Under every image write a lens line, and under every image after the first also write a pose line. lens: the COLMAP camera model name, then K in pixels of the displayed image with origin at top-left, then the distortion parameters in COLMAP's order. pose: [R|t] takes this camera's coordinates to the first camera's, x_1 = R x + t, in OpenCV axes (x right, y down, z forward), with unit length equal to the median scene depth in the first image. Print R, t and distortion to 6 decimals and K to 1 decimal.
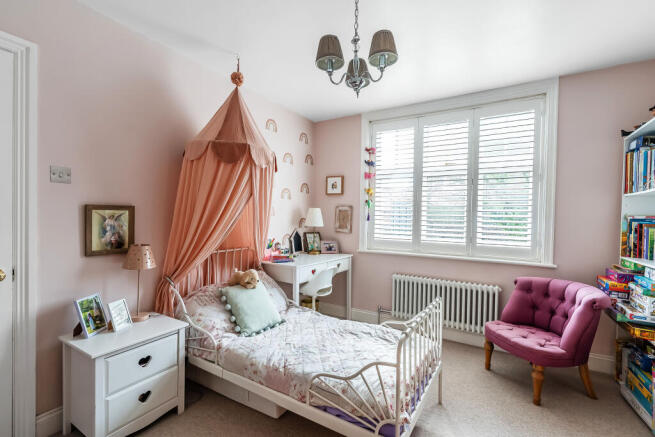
lens RADIAL K [[290.9, 0, 327.5], [0, 290.9, 216.1], [0, 0, 1]] dist [-0.001517, -0.000268]
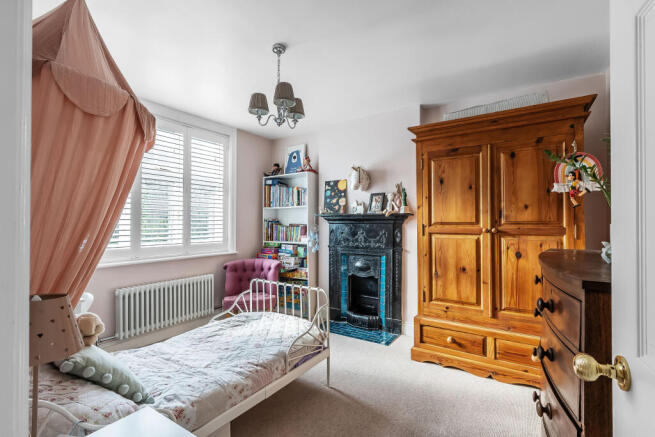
lens RADIAL K [[305.9, 0, 329.8], [0, 305.9, 219.5], [0, 0, 1]] dist [0.011971, -0.000160]
pose [[0.037183, -0.007253, 0.999282, -0.872130], [0.001008, 0.999973, 0.007221, -0.012430], [-0.999308, 0.000739, 0.037189, 0.487567]]
